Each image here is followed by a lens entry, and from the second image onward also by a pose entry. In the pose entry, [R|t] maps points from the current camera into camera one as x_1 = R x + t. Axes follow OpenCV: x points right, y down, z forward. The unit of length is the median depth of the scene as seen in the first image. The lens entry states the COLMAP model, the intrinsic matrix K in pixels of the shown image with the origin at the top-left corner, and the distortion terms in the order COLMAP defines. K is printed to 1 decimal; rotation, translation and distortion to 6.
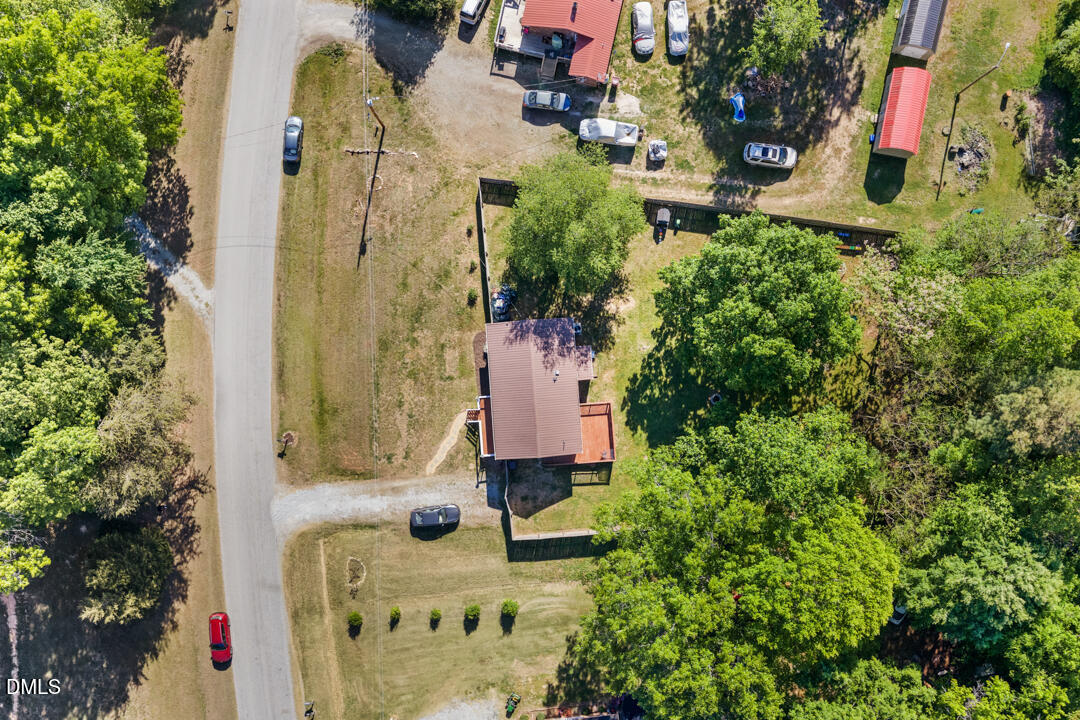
lens RADIAL K [[905.7, 0, 540.0], [0, 905.7, 360.0], [0, 0, 1]] dist [0.002726, 0.000126]
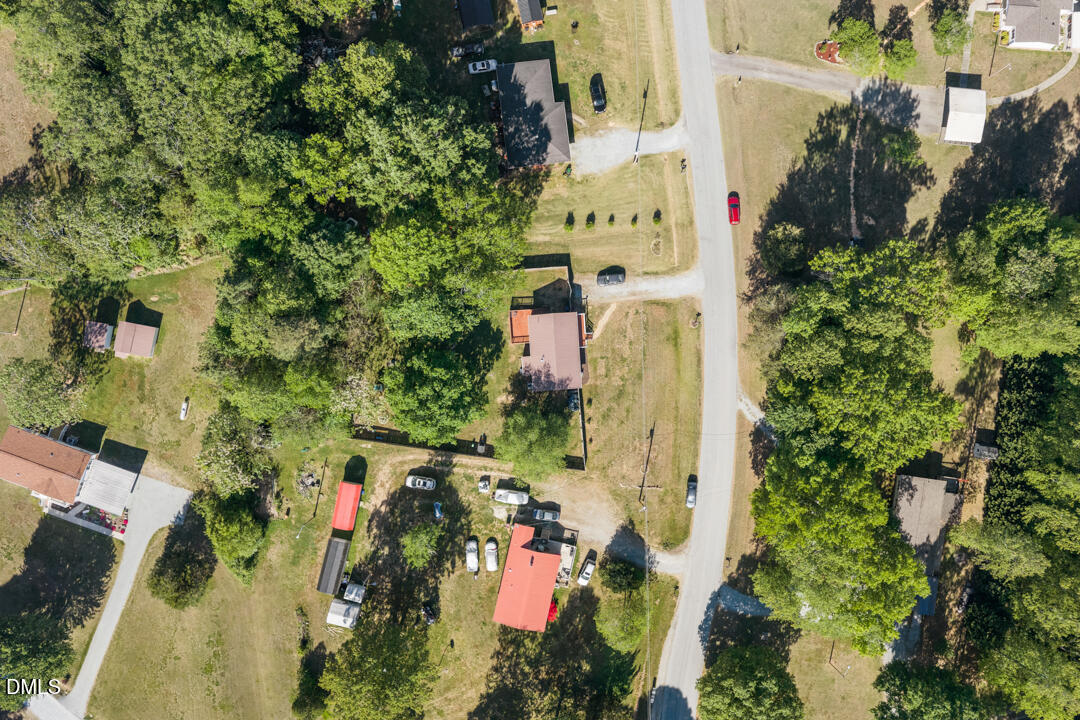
lens RADIAL K [[905.7, 0, 540.0], [0, 905.7, 360.0], [0, 0, 1]] dist [0.002726, 0.000126]
pose [[-0.999885, -0.005289, -0.014184, 0.047545], [0.004928, -0.999667, 0.025341, -0.029780], [-0.014313, 0.025268, 0.999578, -0.771617]]
